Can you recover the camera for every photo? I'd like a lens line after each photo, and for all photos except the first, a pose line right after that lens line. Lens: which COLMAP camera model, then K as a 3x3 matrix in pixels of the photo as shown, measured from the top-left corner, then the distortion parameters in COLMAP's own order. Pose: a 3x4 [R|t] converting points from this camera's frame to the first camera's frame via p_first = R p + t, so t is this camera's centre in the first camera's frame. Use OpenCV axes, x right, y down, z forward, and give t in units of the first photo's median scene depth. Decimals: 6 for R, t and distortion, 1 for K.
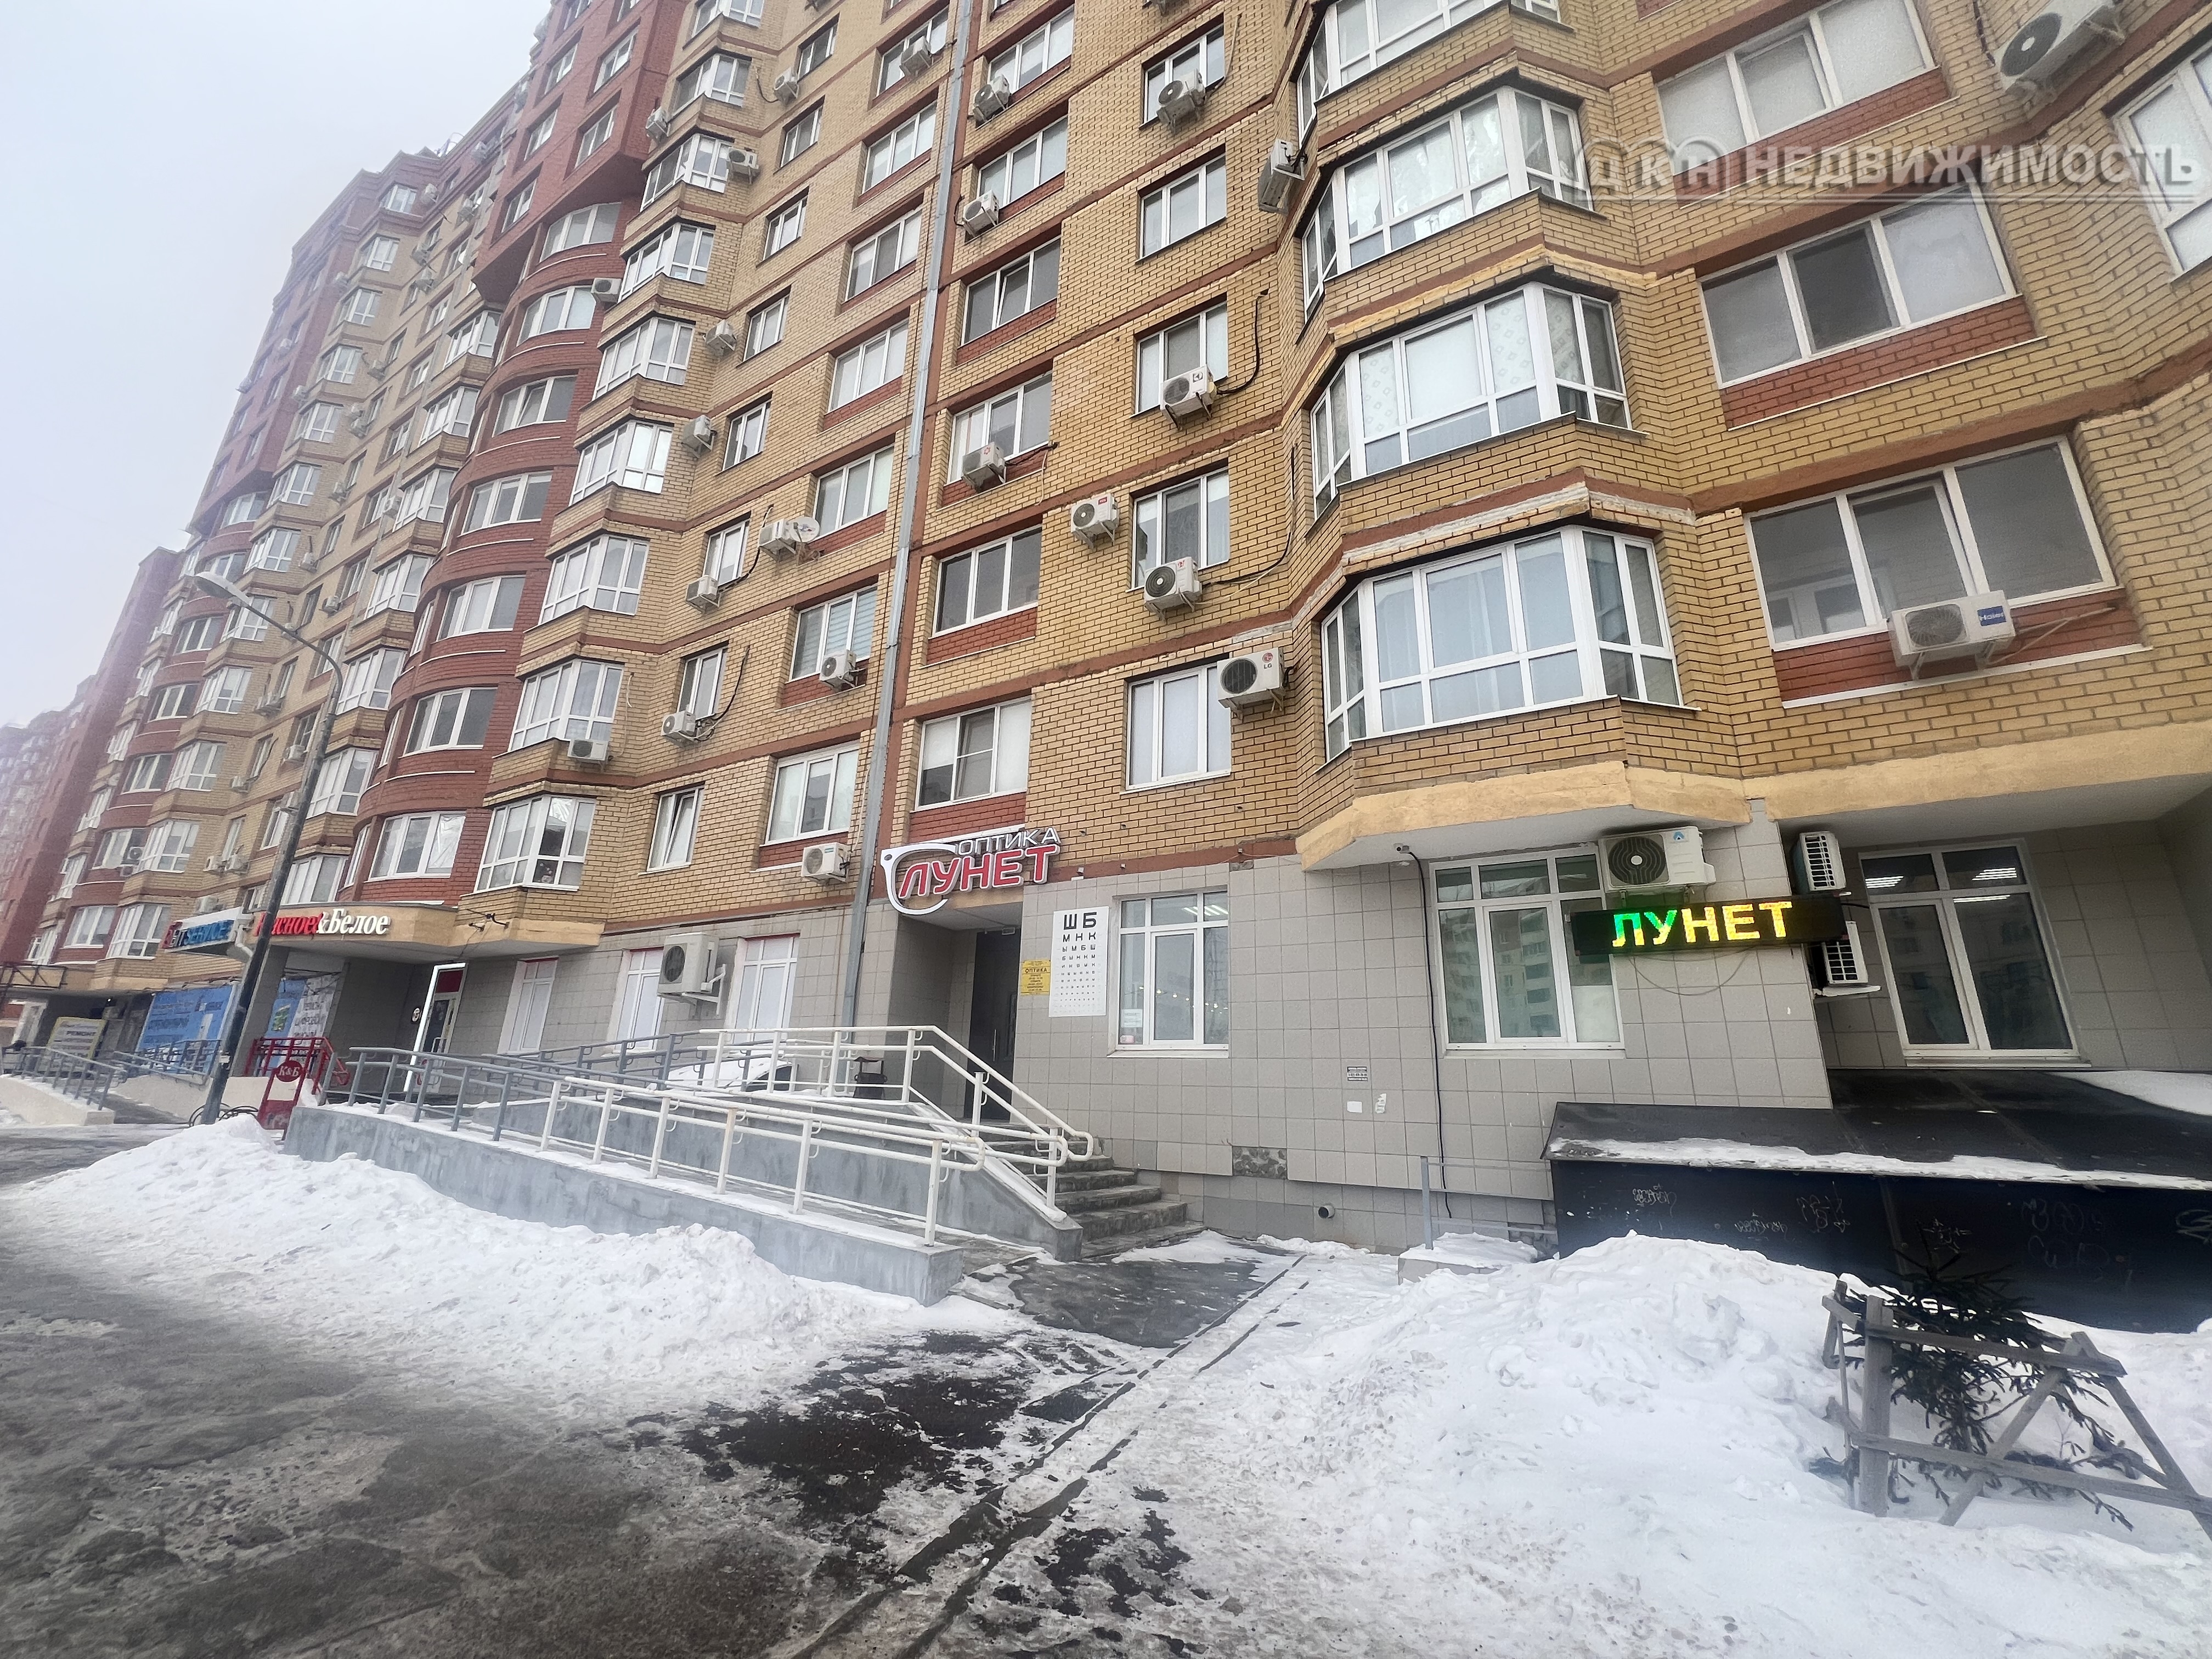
lens RADIAL K [[889.5, 0, 1105.4], [0, 889.5, 834.2], [0, 0, 1]] dist [-0.000839, 0.000161]
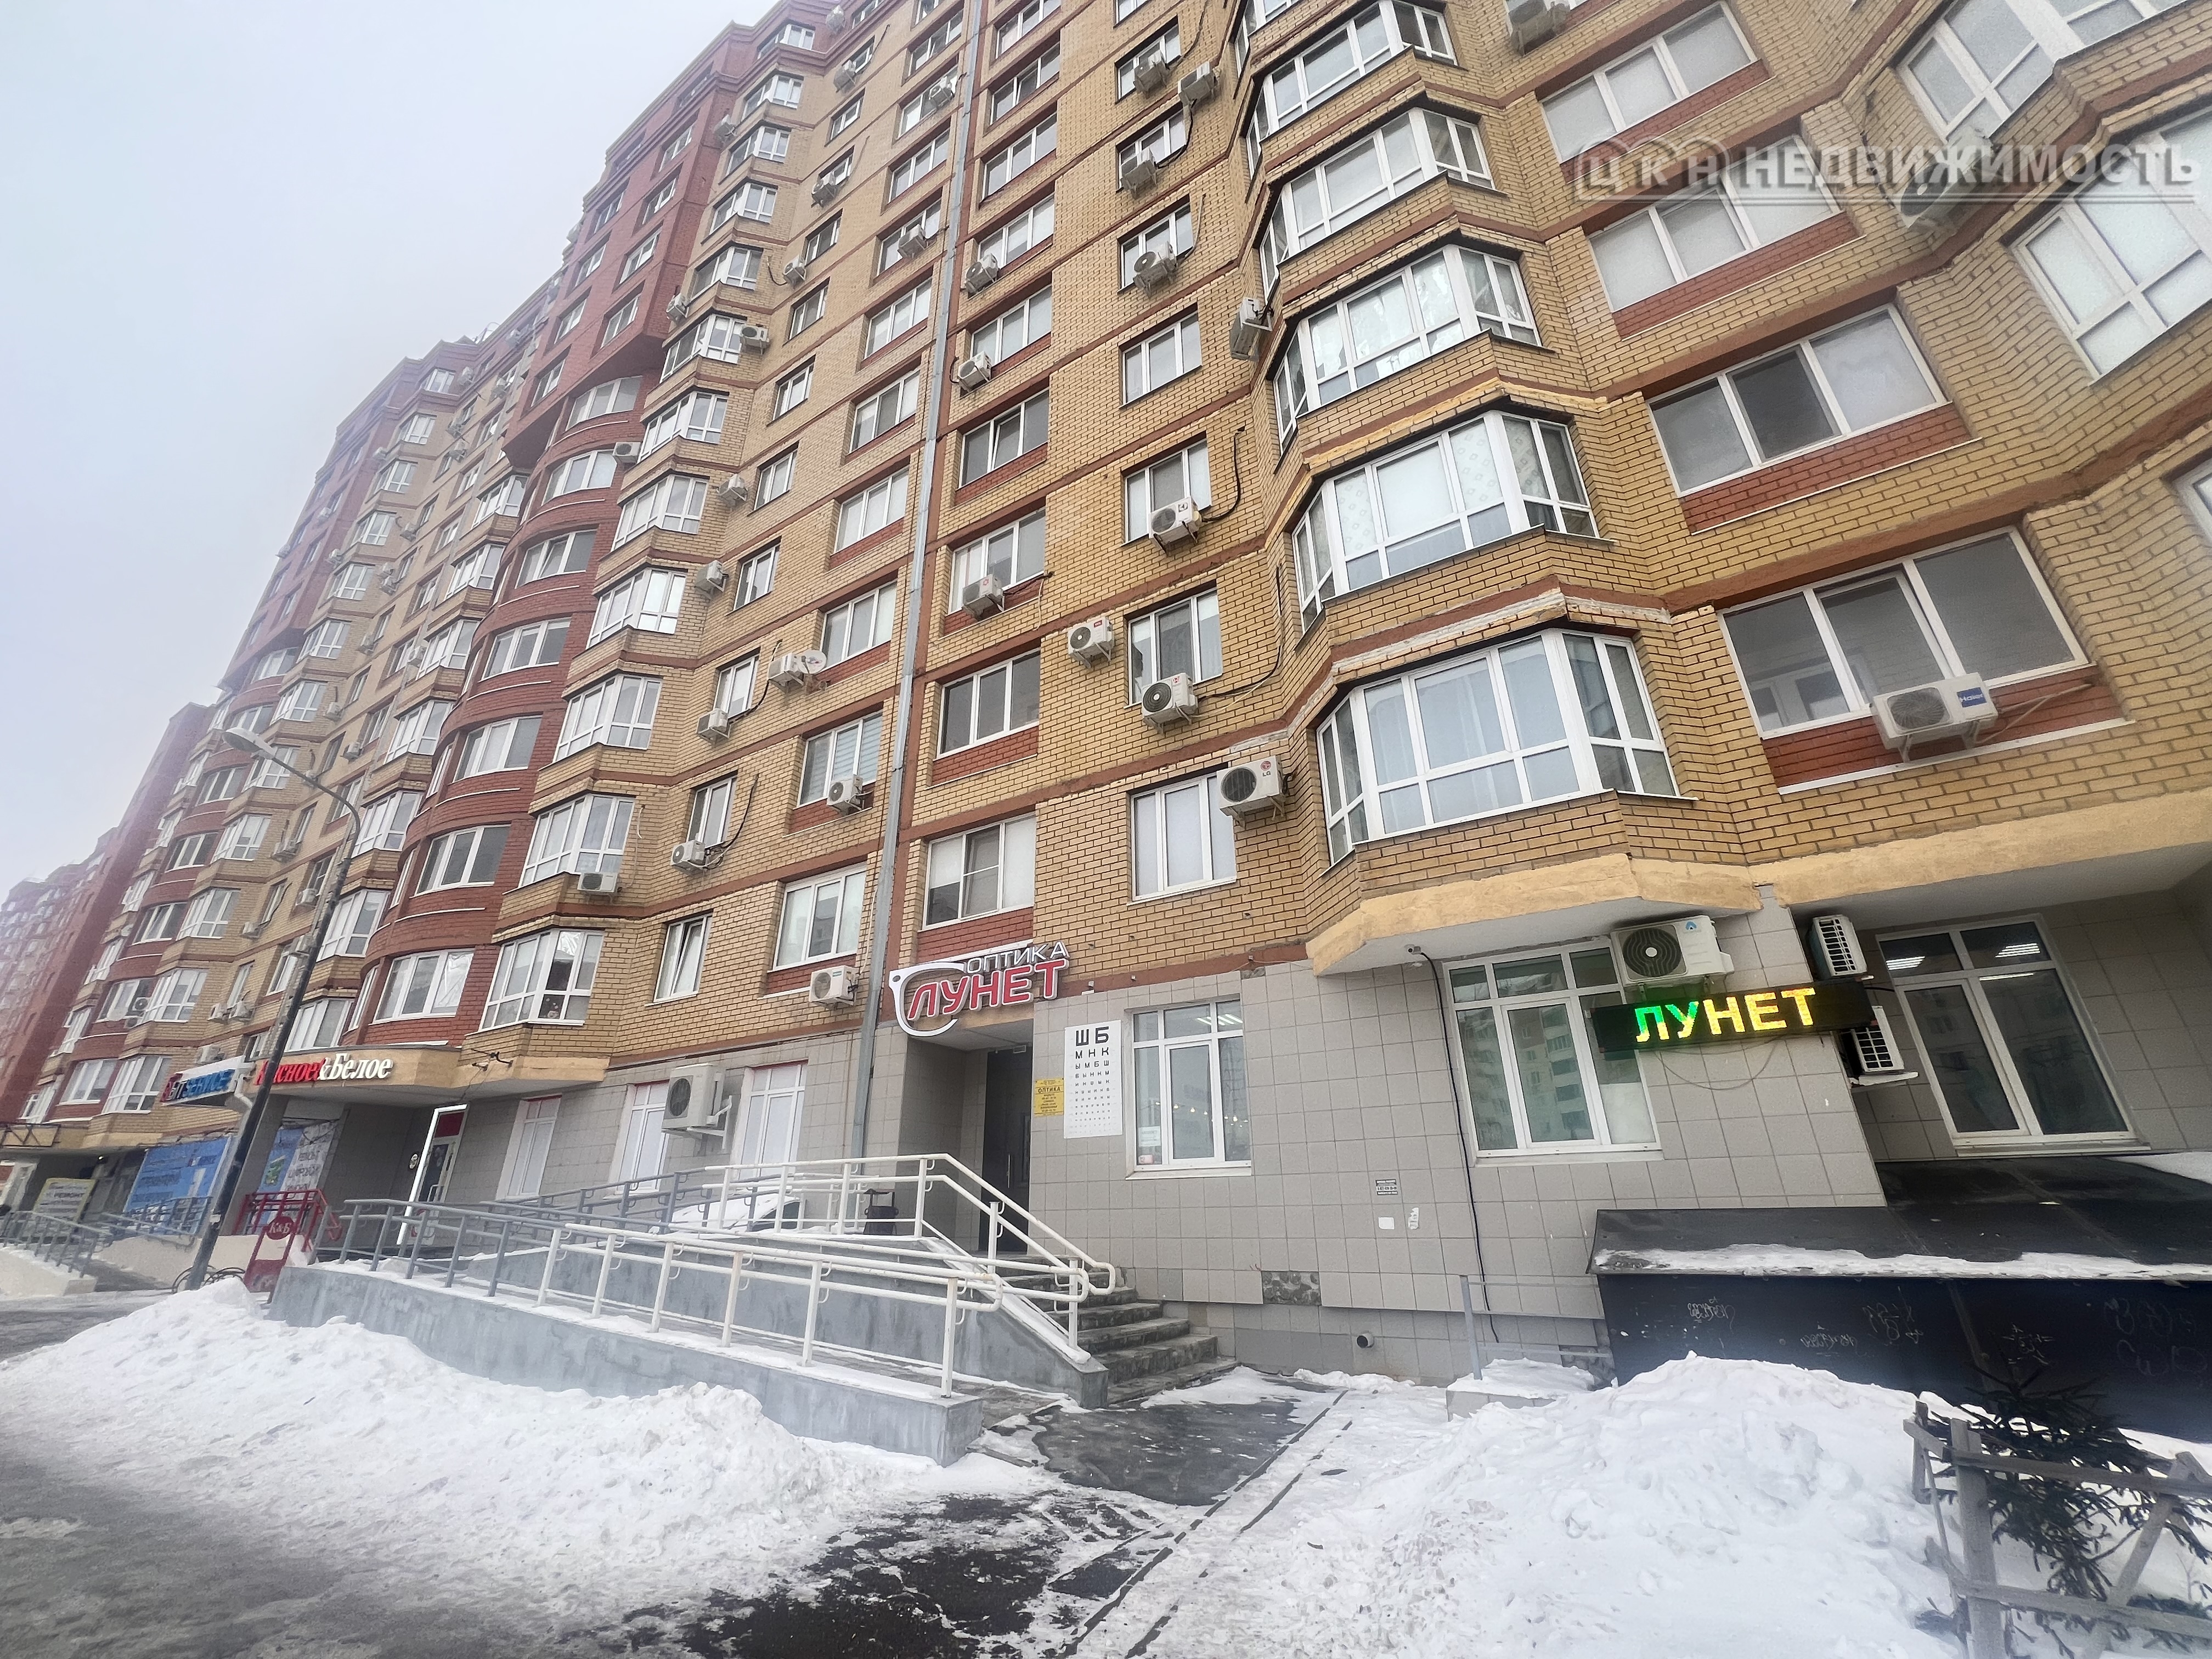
lens RADIAL K [[889.5, 0, 1105.4], [0, 889.5, 834.2], [0, 0, 1]] dist [-0.000839, 0.000161]
pose [[0.999106, -0.042062, -0.004246, -0.000273], [0.041231, 0.991681, -0.121934, -0.003234], [0.009339, 0.121650, 0.992529, -0.002757]]
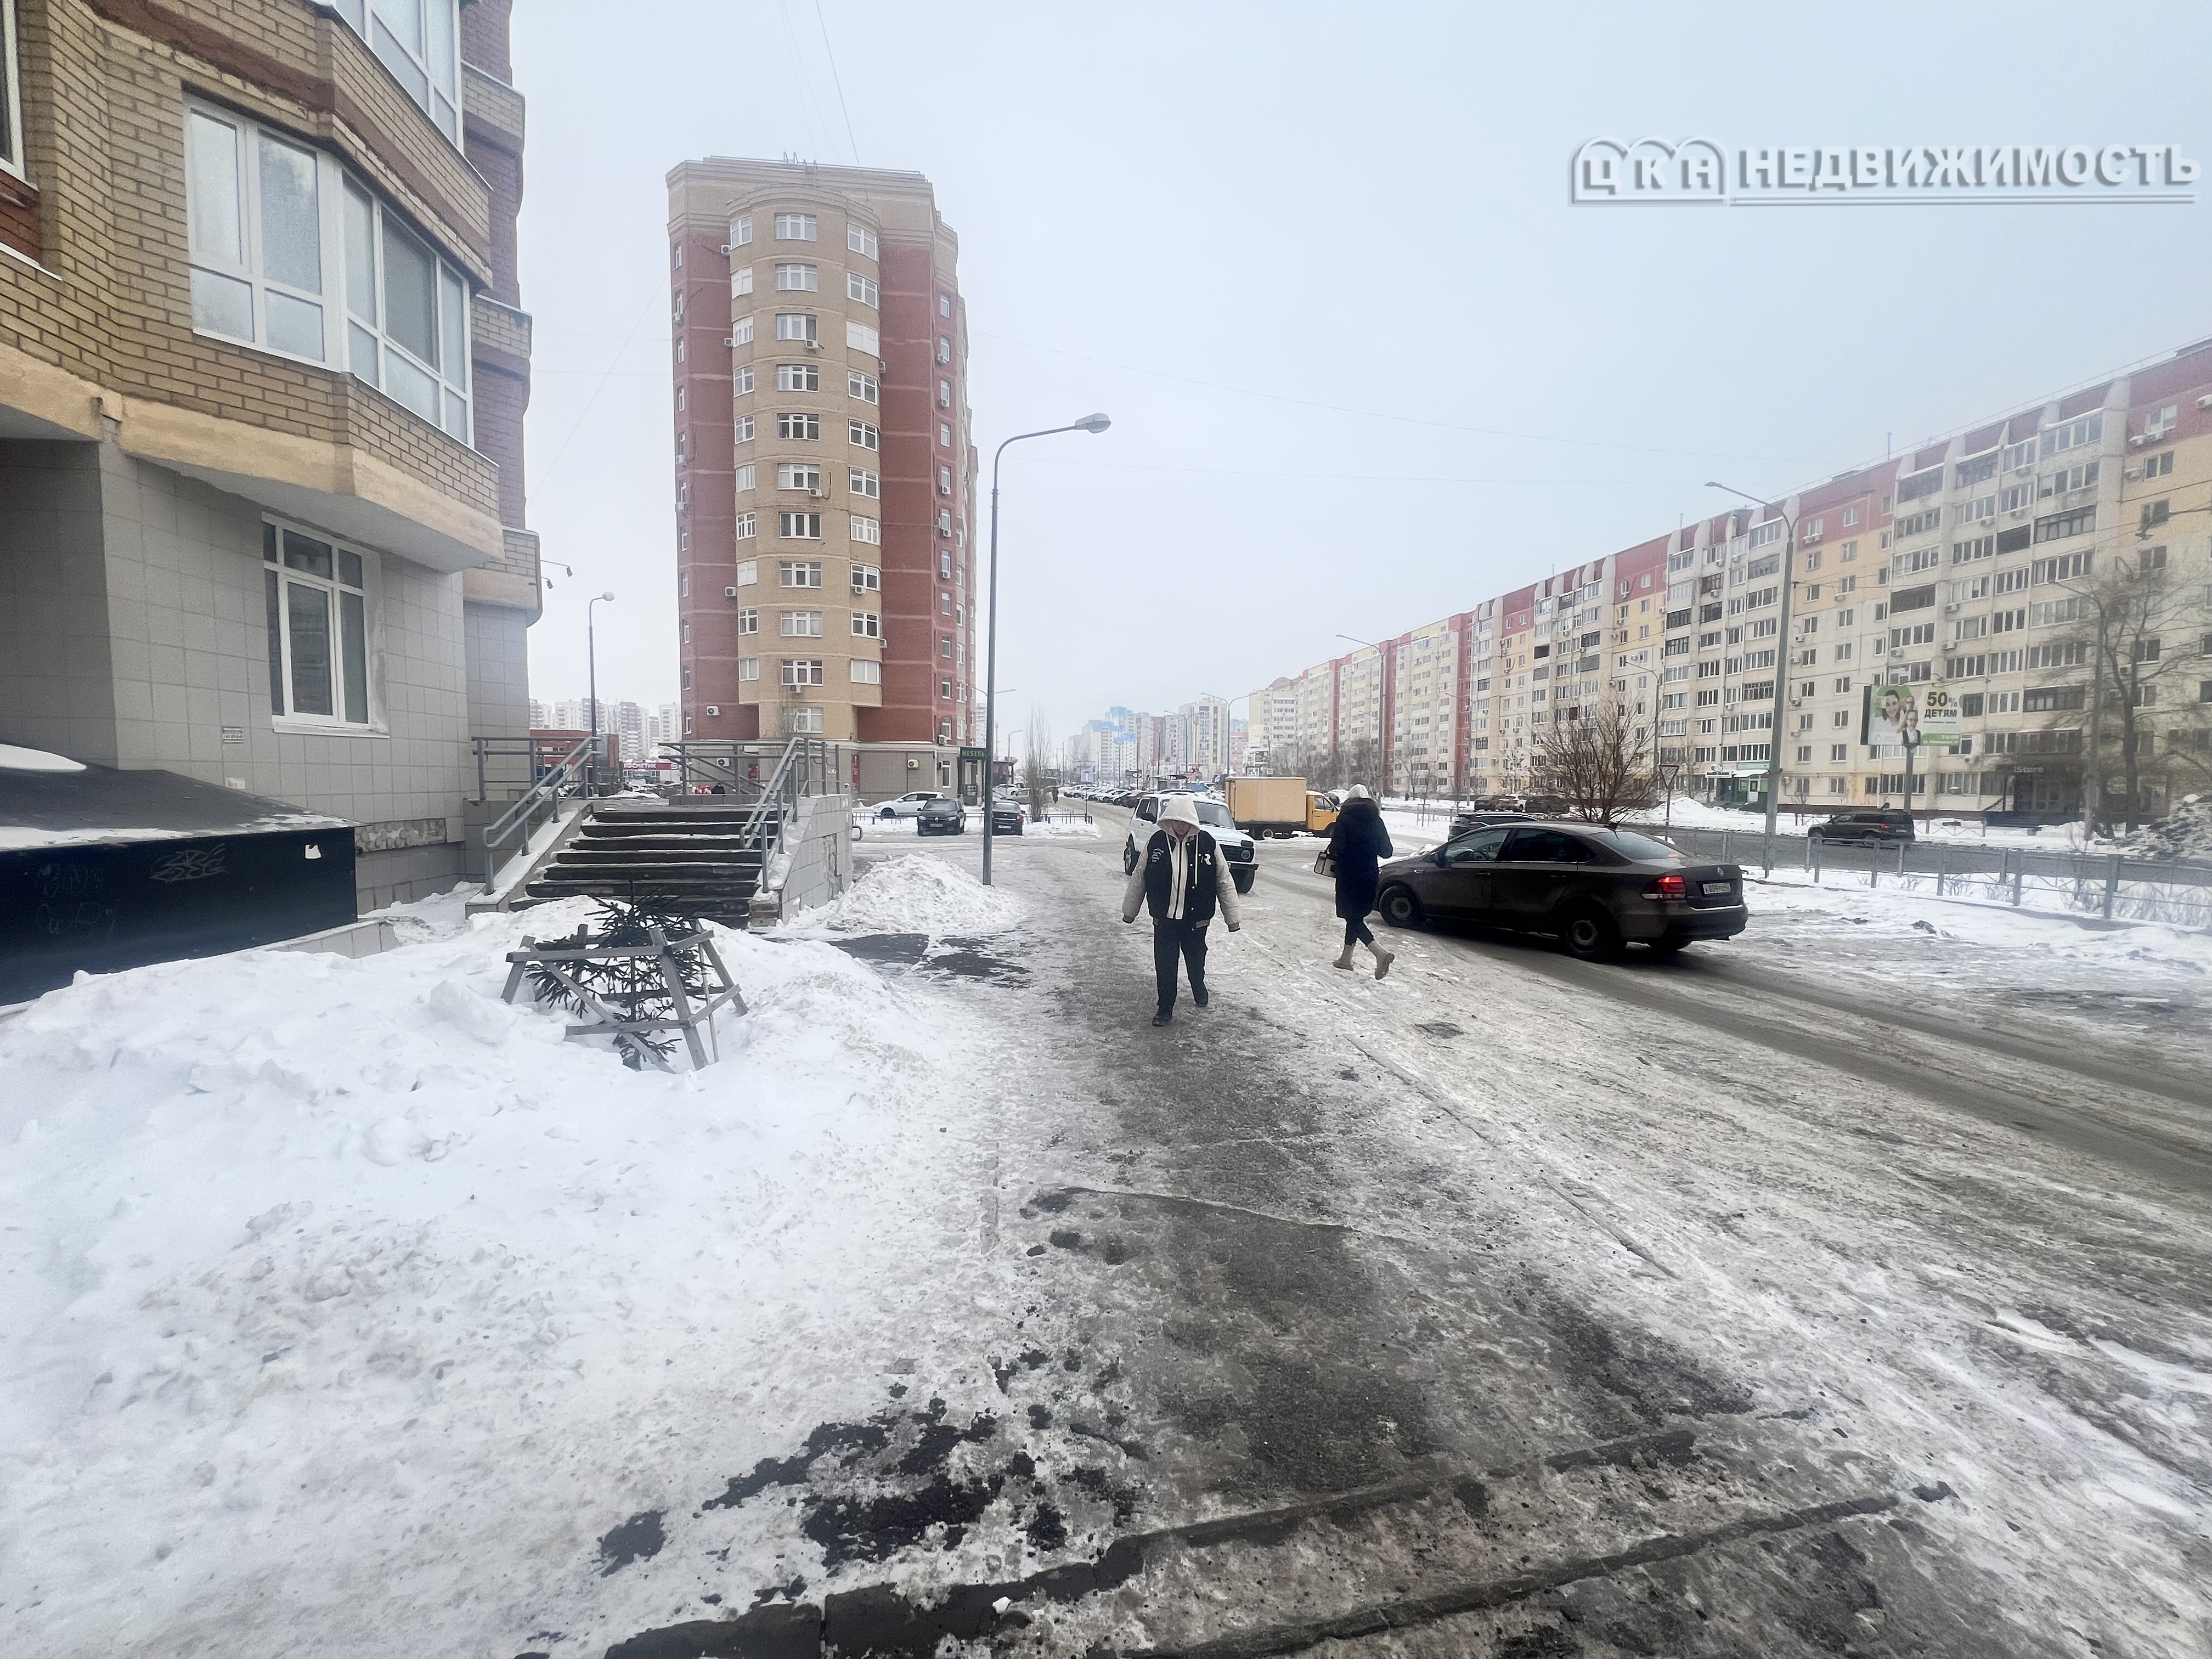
lens RADIAL K [[889.5, 0, 1105.4], [0, 889.5, 834.2], [0, 0, 1]] dist [-0.000839, 0.000161]
pose [[-0.614391, -0.081151, 0.784817, -0.133678], [-0.252774, 0.962513, -0.098358, 0.084984], [-0.747415, -0.258811, -0.611872, 0.324678]]
